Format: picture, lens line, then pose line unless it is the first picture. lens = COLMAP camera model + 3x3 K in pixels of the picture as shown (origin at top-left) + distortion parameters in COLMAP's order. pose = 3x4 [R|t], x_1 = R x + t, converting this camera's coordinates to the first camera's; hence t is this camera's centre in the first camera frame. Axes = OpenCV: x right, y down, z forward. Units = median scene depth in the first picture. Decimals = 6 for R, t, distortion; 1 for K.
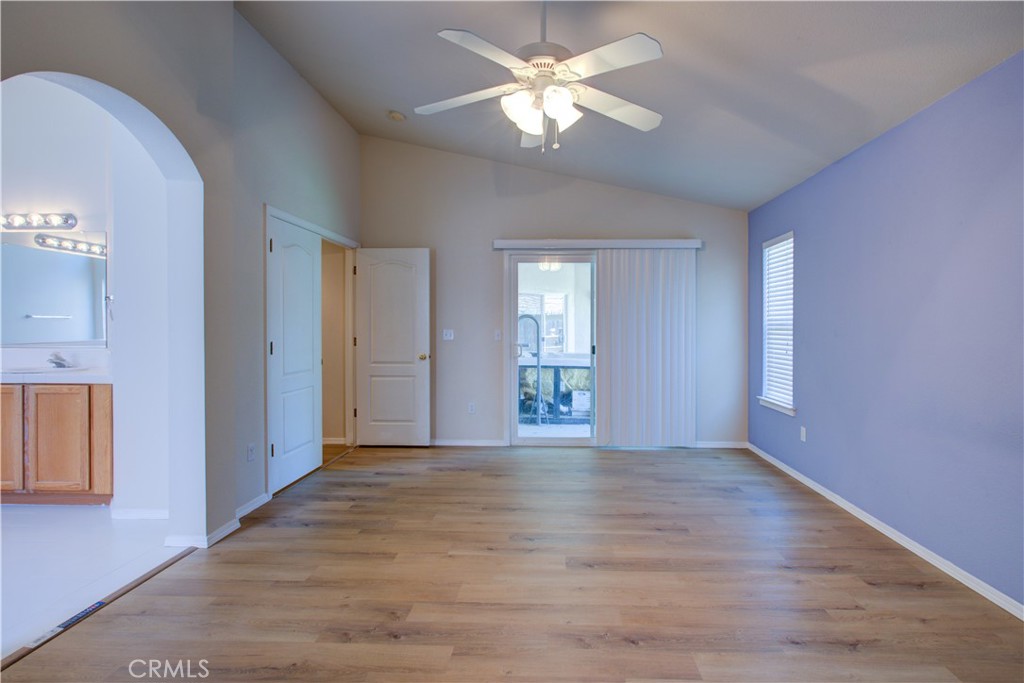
lens RADIAL K [[482.6, 0, 542.5], [0, 482.6, 326.0], [0, 0, 1]] dist [-0.001414, 0.001191]
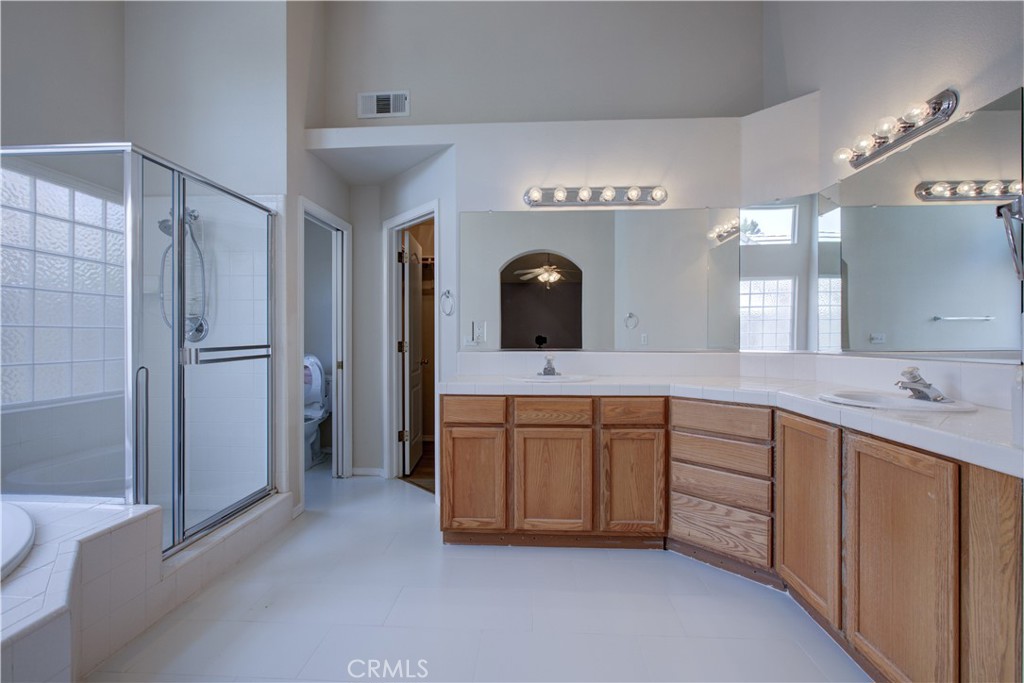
lens RADIAL K [[466.2, 0, 512.0], [0, 466.2, 341.5], [0, 0, 1]] dist [-0.000678, 0.000607]
pose [[-0.030570, 0.005949, -0.999515, -0.547368], [0.001635, 0.999981, 0.005901, 0.024214], [0.999531, -0.001454, -0.030579, 0.641754]]
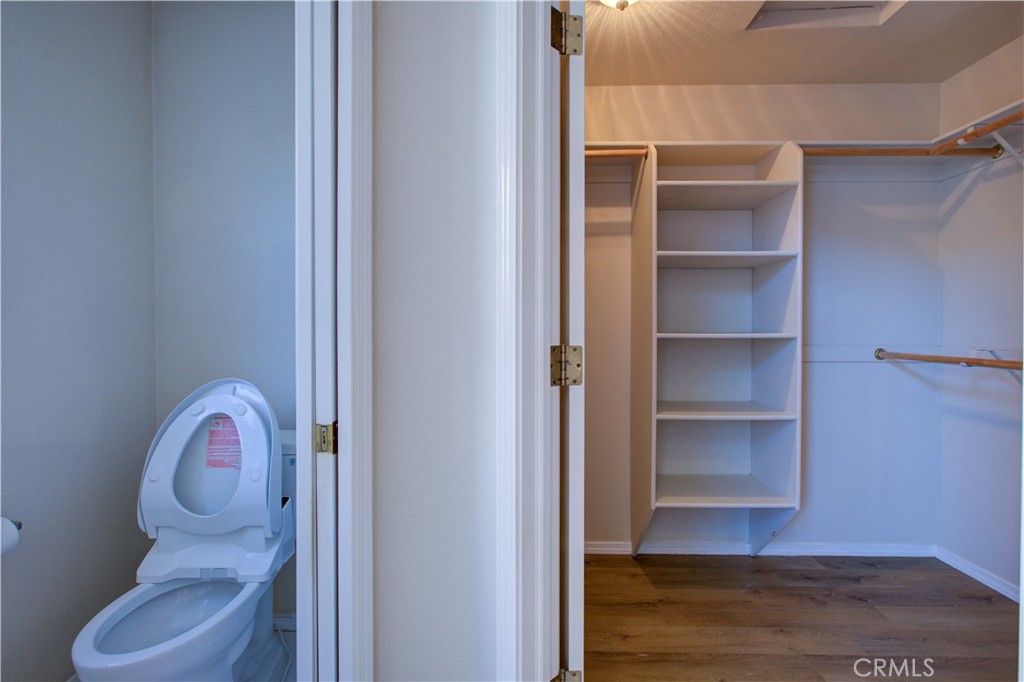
lens RADIAL K [[461.9, 0, 508.0], [0, 461.9, 333.8], [0, 0, 1]] dist [-0.003786, -0.000135]
pose [[-0.003656, 0.008817, -0.999954, -1.398143], [-0.000343, 0.999961, 0.008818, 0.020254], [0.999993, 0.000375, -0.003653, 0.295664]]
